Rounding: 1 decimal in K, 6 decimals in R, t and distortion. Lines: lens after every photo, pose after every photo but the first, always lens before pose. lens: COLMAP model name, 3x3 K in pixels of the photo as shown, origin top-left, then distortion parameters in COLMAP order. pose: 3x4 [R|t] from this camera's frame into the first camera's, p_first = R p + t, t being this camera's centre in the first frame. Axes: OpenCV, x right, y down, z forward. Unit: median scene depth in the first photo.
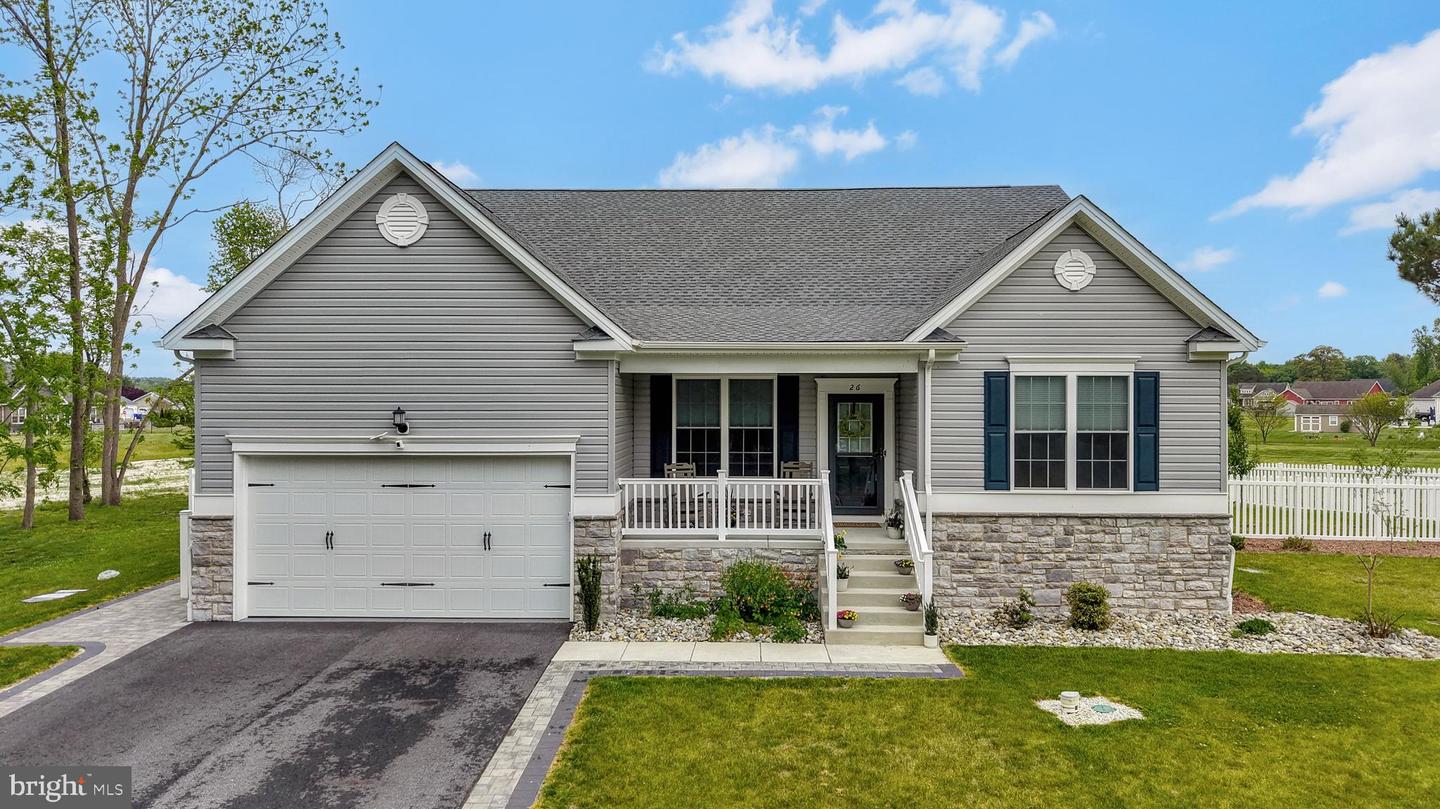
lens RADIAL K [[970.7, 0, 710.5], [0, 970.7, 424.2], [0, 0, 1]] dist [0.000251, -0.001991]
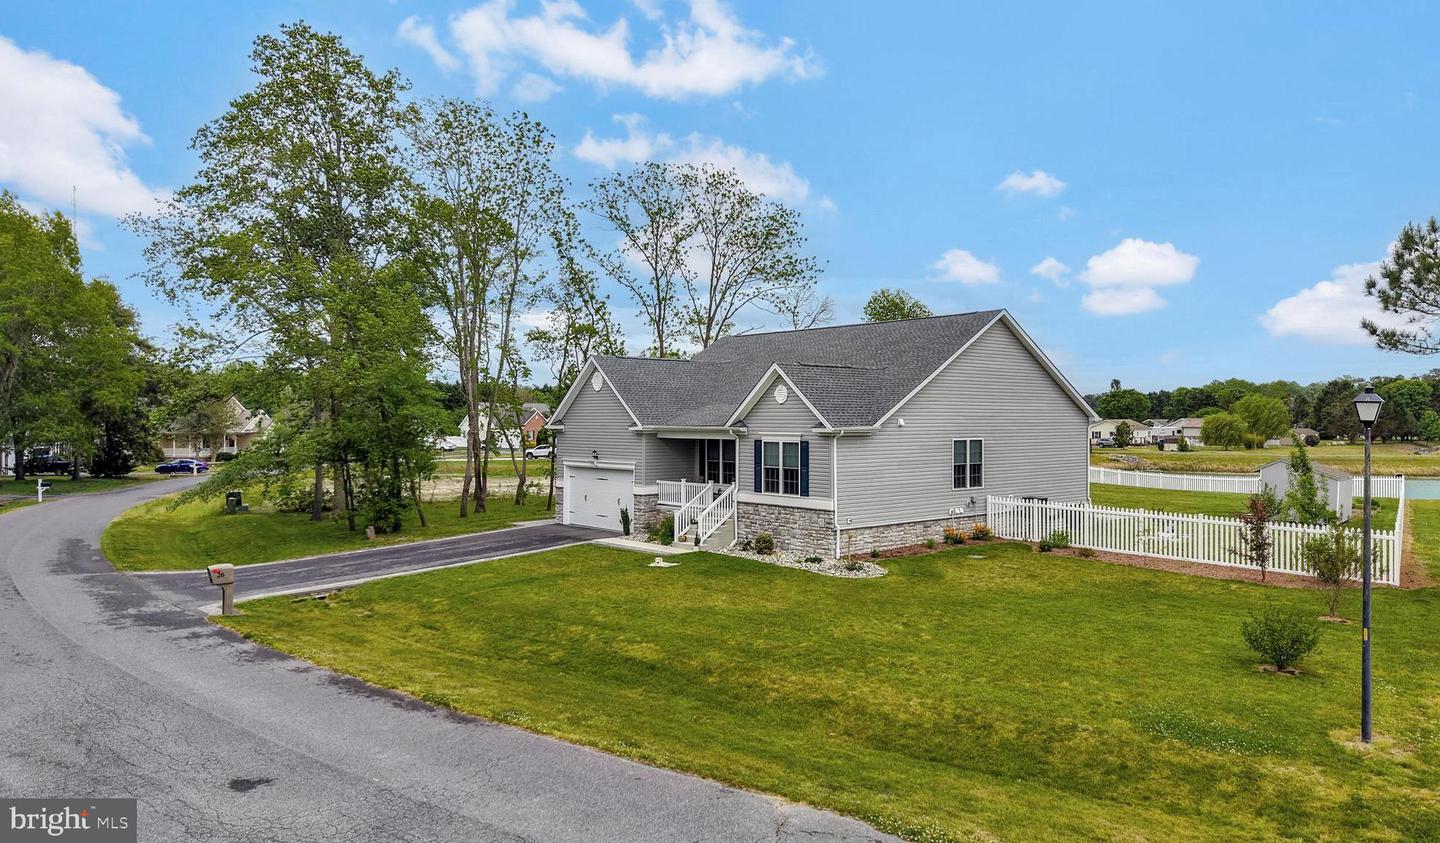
lens RADIAL K [[982.0, 0, 746.8], [0, 982.0, 454.7], [0, 0, 1]] dist [0.017104, -0.000658]
pose [[0.688281, 0.024439, -0.725033, 1.926287], [-0.018927, 0.999697, 0.015730, -0.054721], [0.725198, 0.002896, 0.688535, -0.582318]]
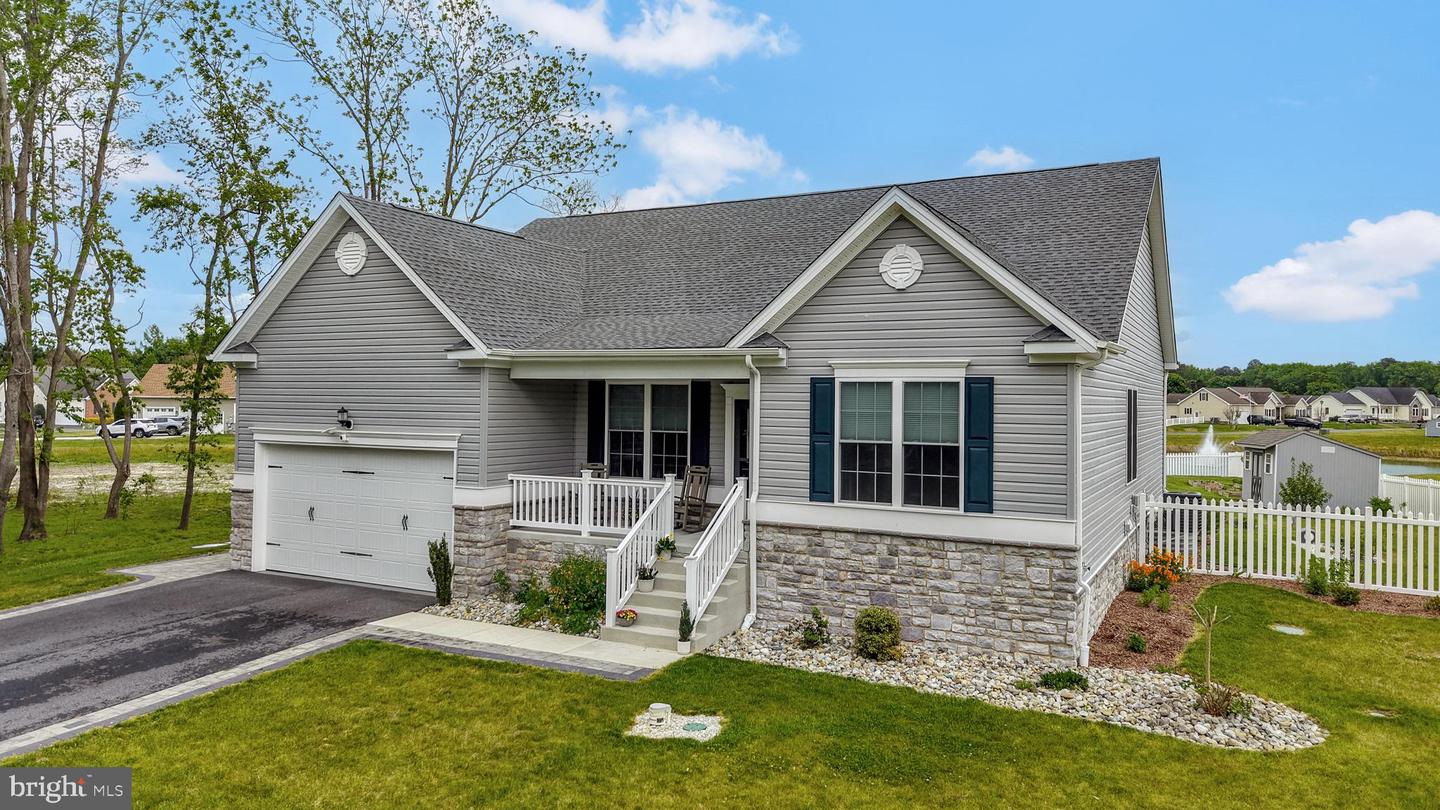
lens RADIAL K [[972.0, 0, 714.7], [0, 972.0, 423.6], [0, 0, 1]] dist [0.021389, 0.000077]
pose [[0.894452, 0.019421, -0.446742, 0.626951], [-0.021541, 0.999768, 0.000333, -0.006839], [0.446645, 0.009325, 0.894663, 0.103319]]
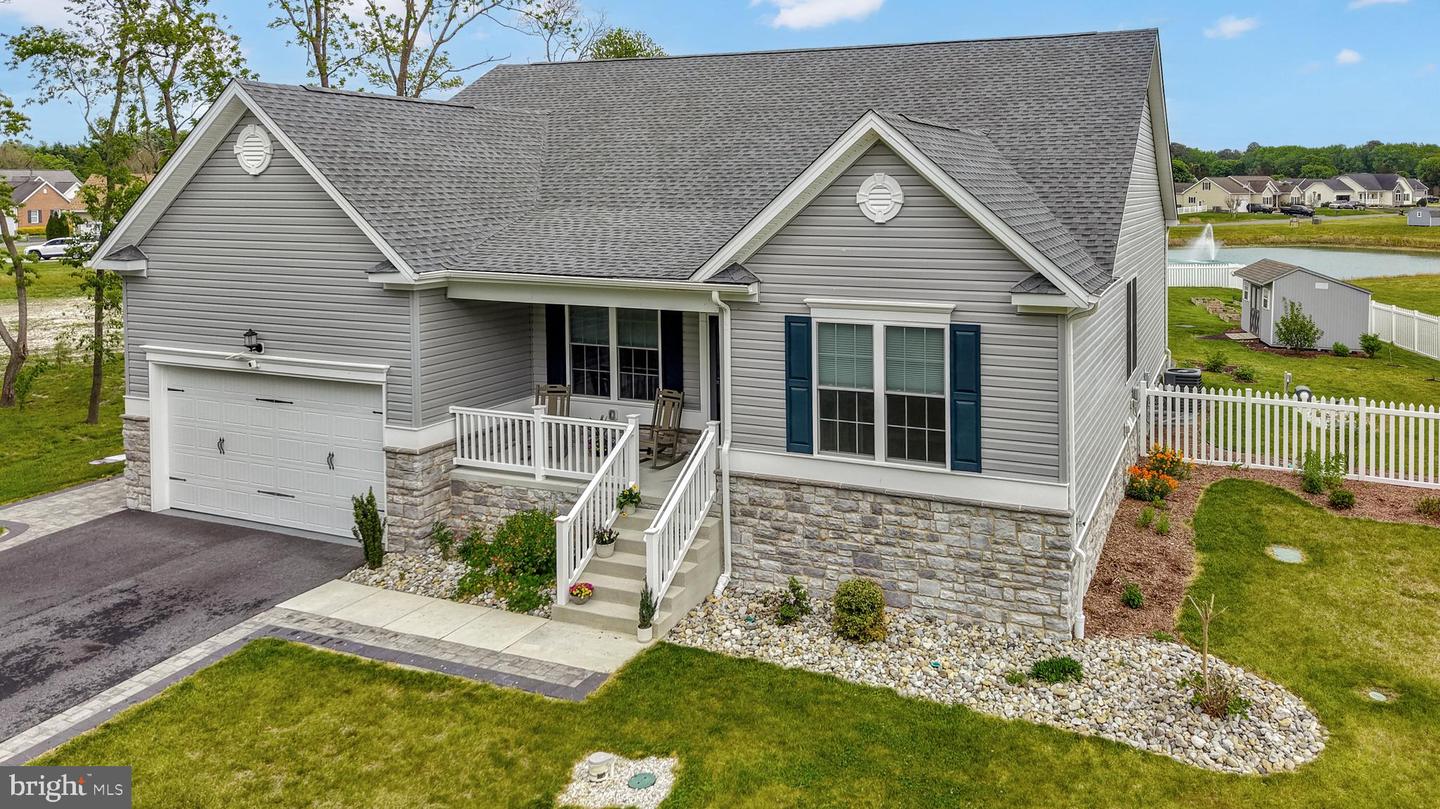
lens RADIAL K [[984.2, 0, 841.2], [0, 984.2, 253.9], [0, 0, 1]] dist [0.057488, -0.040809]
pose [[0.938747, 0.018495, -0.344110, 0.629353], [-0.003701, 0.999042, 0.043601, -0.146600], [0.344587, -0.039657, 0.937916, 0.201657]]
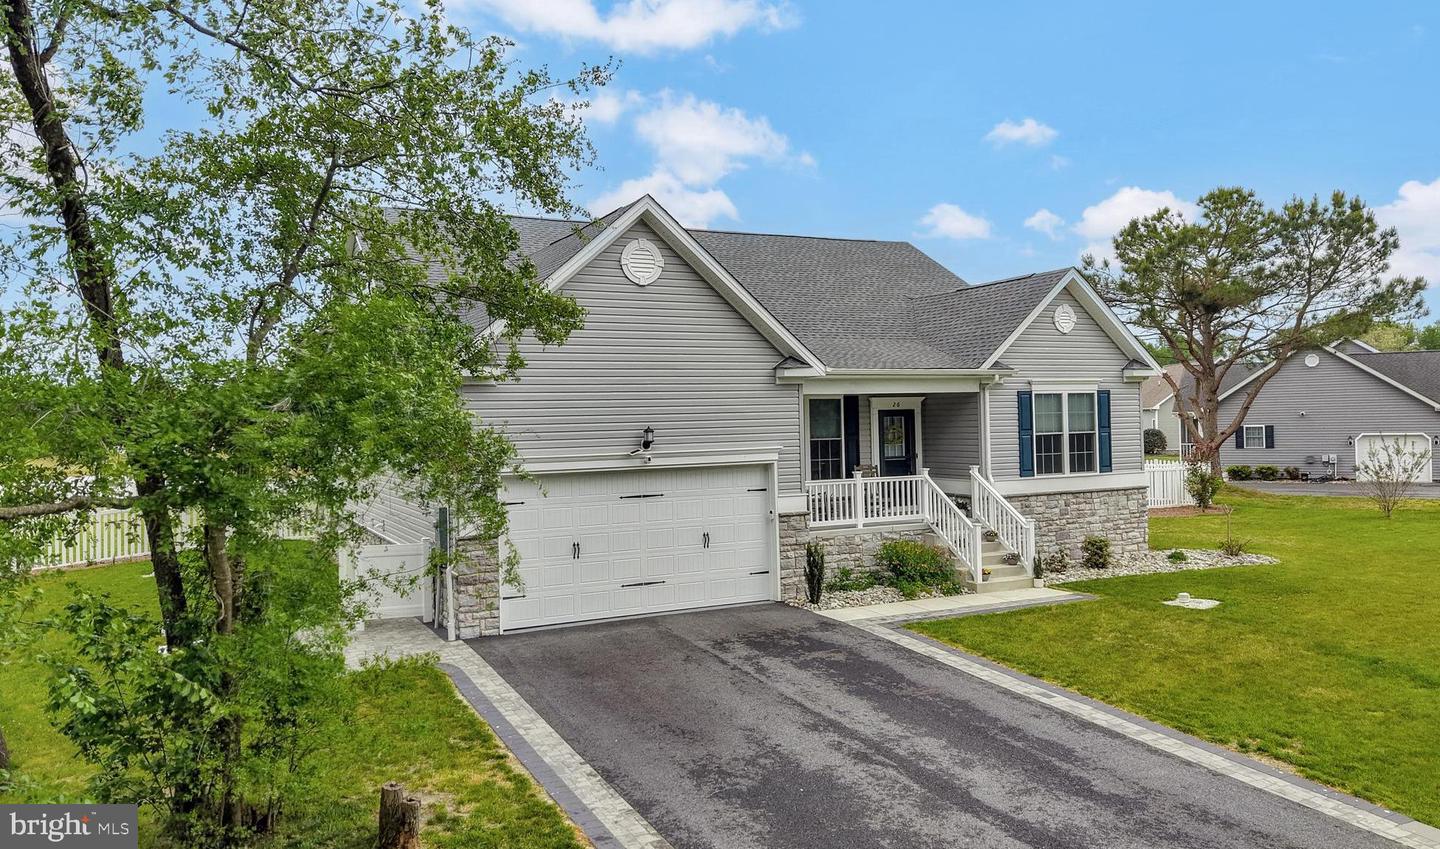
lens RADIAL K [[1076.4, 0, 720.0], [0, 1076.4, 424.5], [0, 0, 1]] dist [-0.004242, -0.001760]
pose [[0.878983, -0.022984, 0.476299, -0.816199], [0.035729, 0.999204, -0.017718, 0.005299], [-0.475513, 0.032591, 0.879105, -0.137538]]
